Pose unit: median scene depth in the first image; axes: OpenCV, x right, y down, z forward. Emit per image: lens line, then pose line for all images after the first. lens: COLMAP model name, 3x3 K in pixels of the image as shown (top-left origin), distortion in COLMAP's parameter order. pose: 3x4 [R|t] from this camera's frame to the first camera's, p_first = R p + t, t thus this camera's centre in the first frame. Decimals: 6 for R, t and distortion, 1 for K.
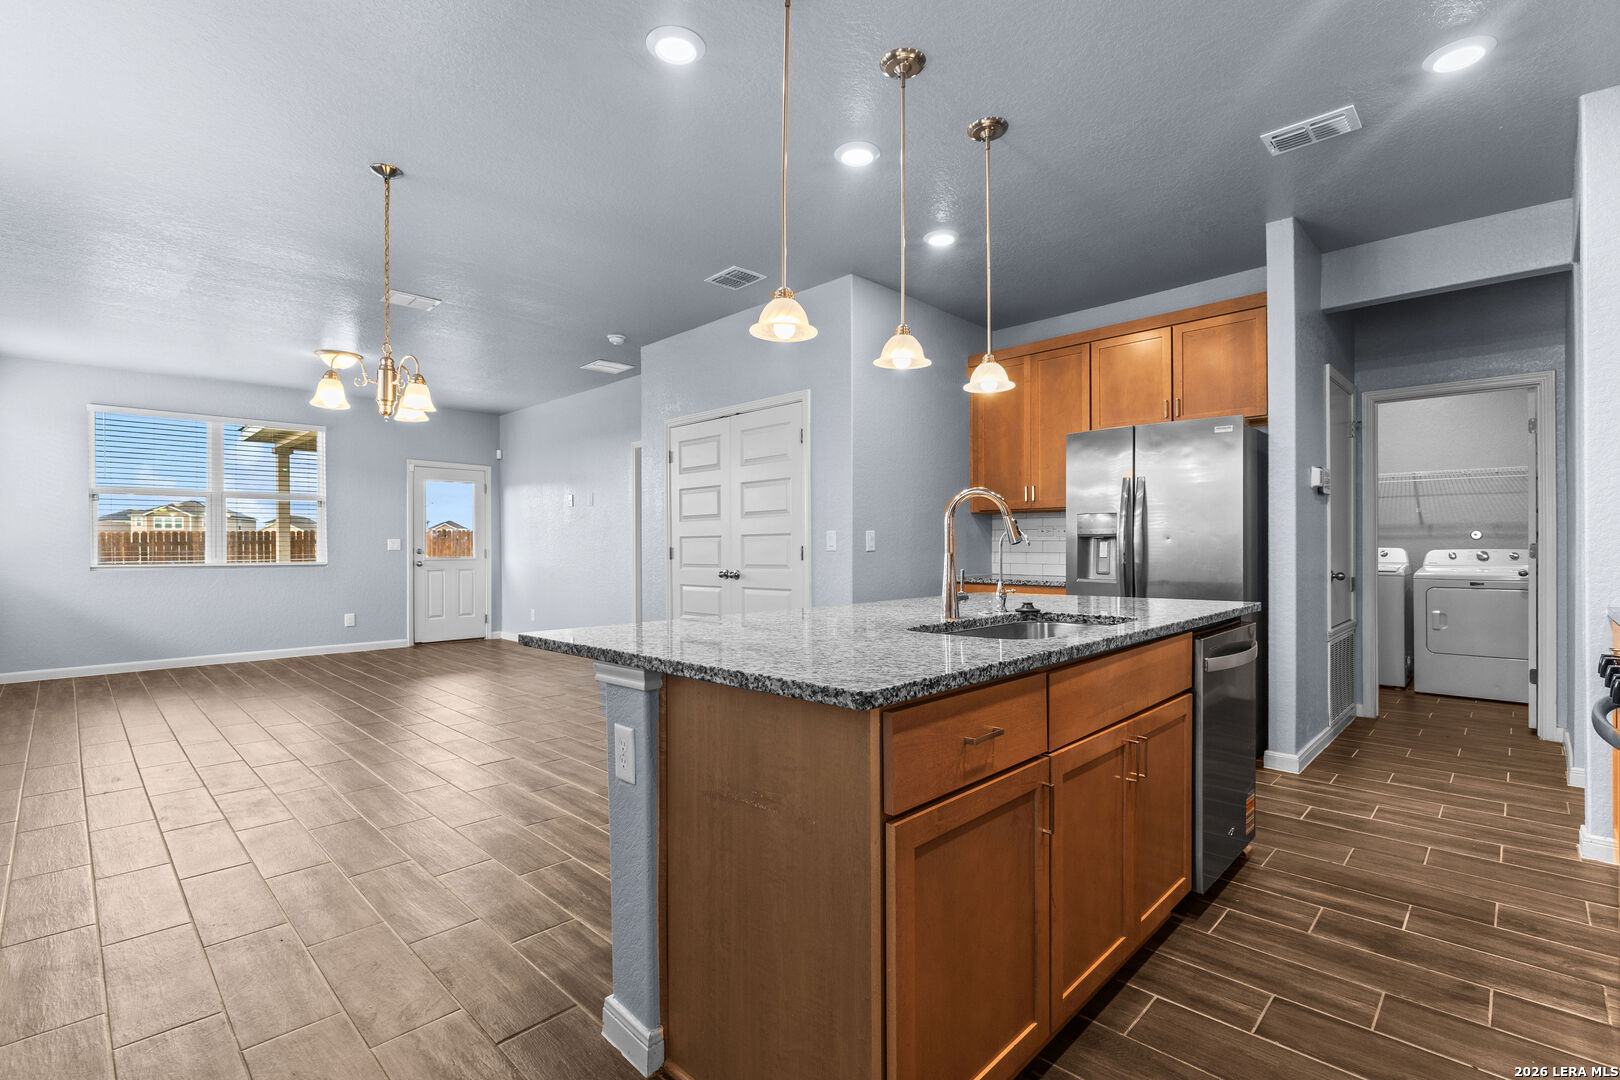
lens RADIAL K [[732.5, 0, 805.2], [0, 732.5, 545.9], [0, 0, 1]] dist [-0.008013, 0.000597]
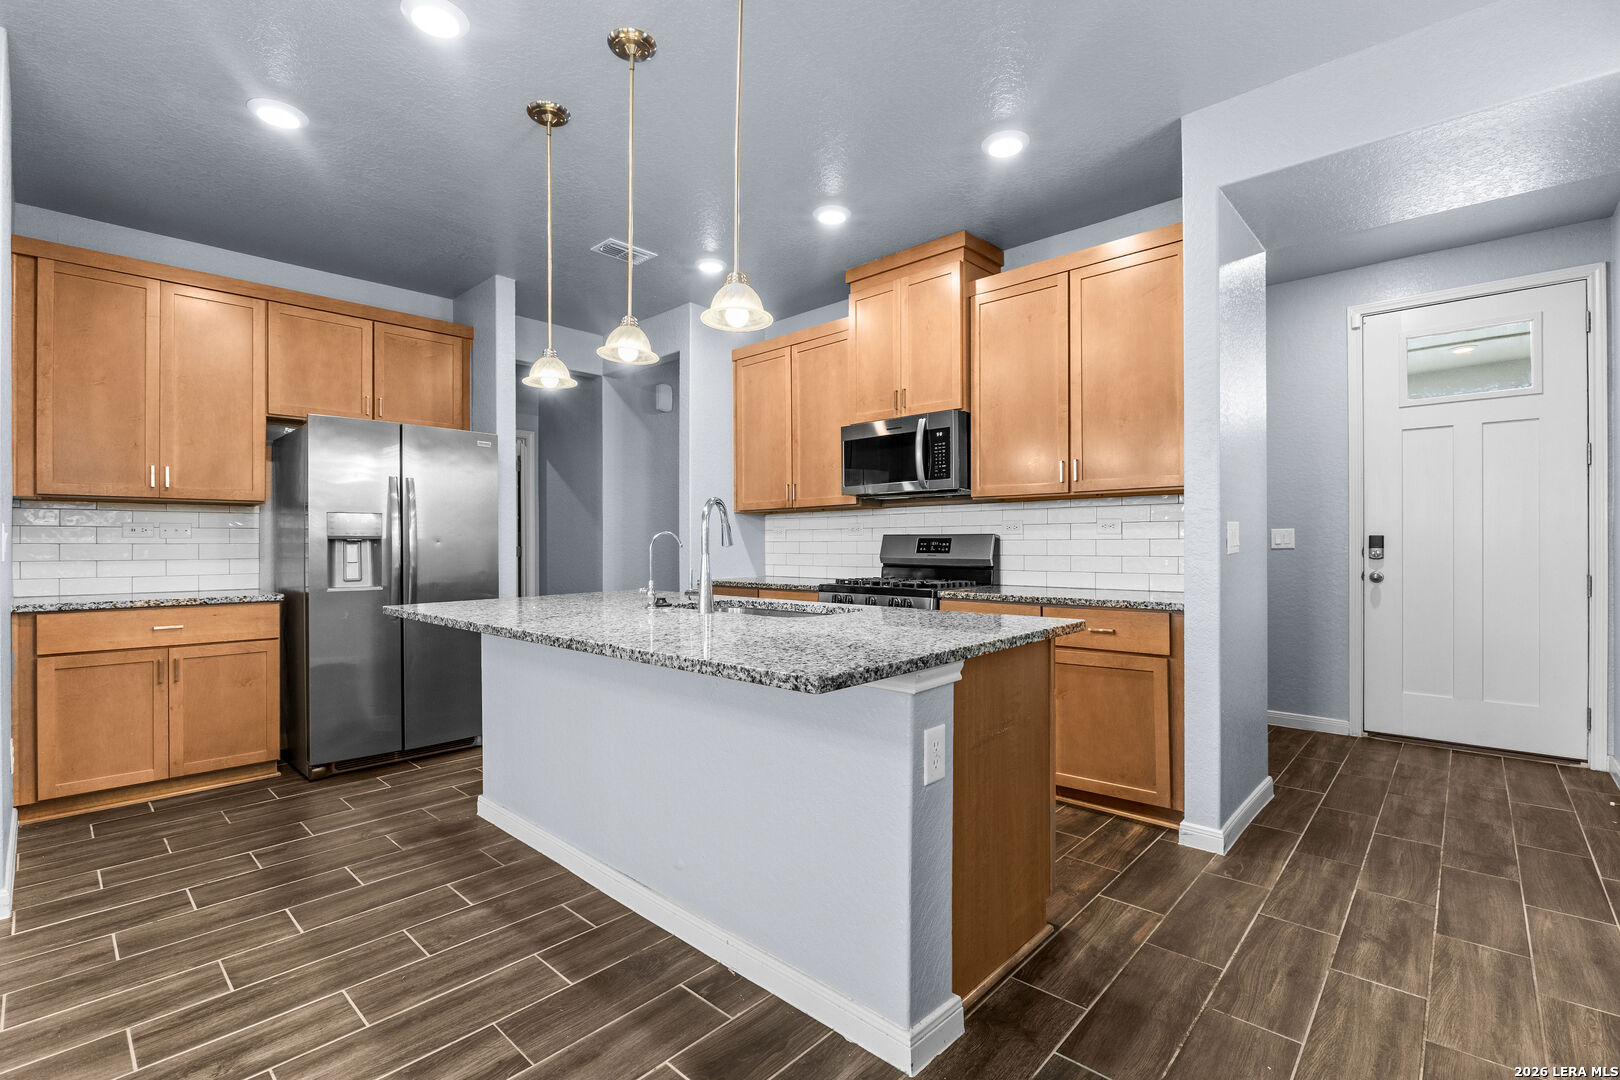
lens RADIAL K [[732.5, 0, 804.3], [0, 732.5, 545.7], [0, 0, 1]] dist [-0.008013, 0.000597]
pose [[-0.023012, 0.000903, 0.999735, -0.445422], [0.006170, 0.999981, -0.000761, -0.000442], [-0.999716, 0.006151, -0.023017, 0.430303]]
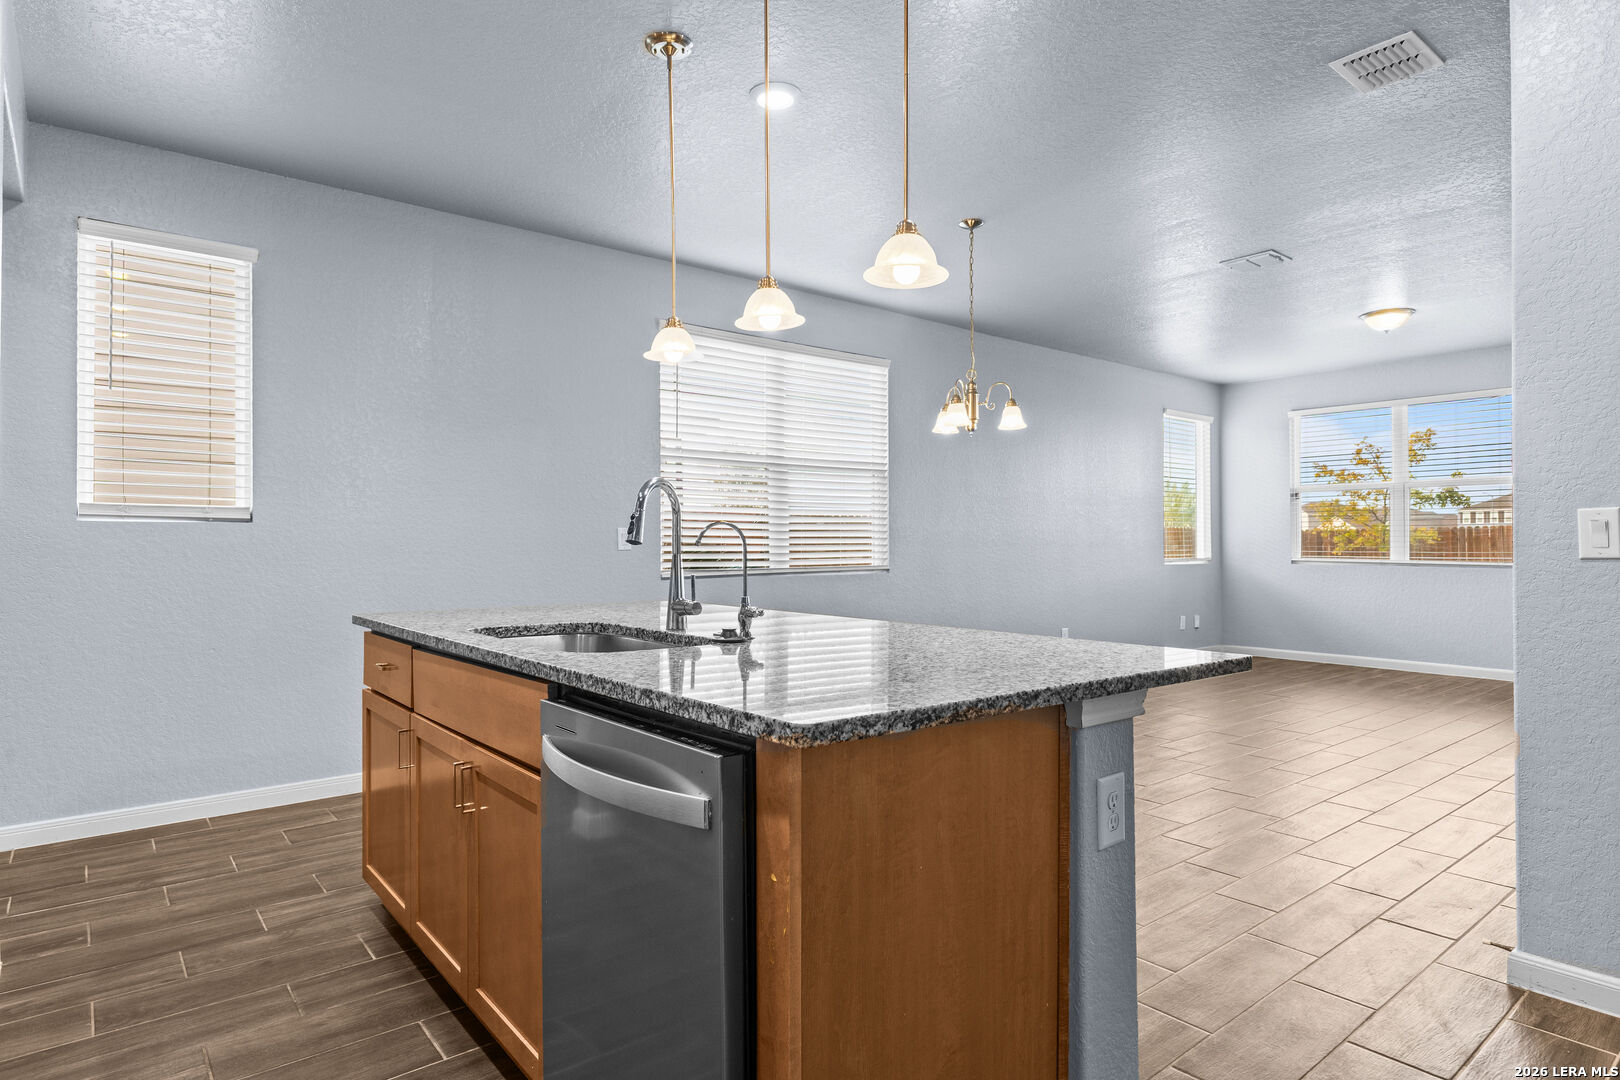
lens RADIAL K [[927.1, 0, 839.2], [0, 927.1, 547.1], [0, 0, 1]] dist [-0.019378, -0.000491]
pose [[-0.099951, 0.010772, -0.994934, 0.628708], [-0.001606, 0.999938, 0.010988, -0.006458], [0.994991, 0.002696, -0.099927, 0.639556]]
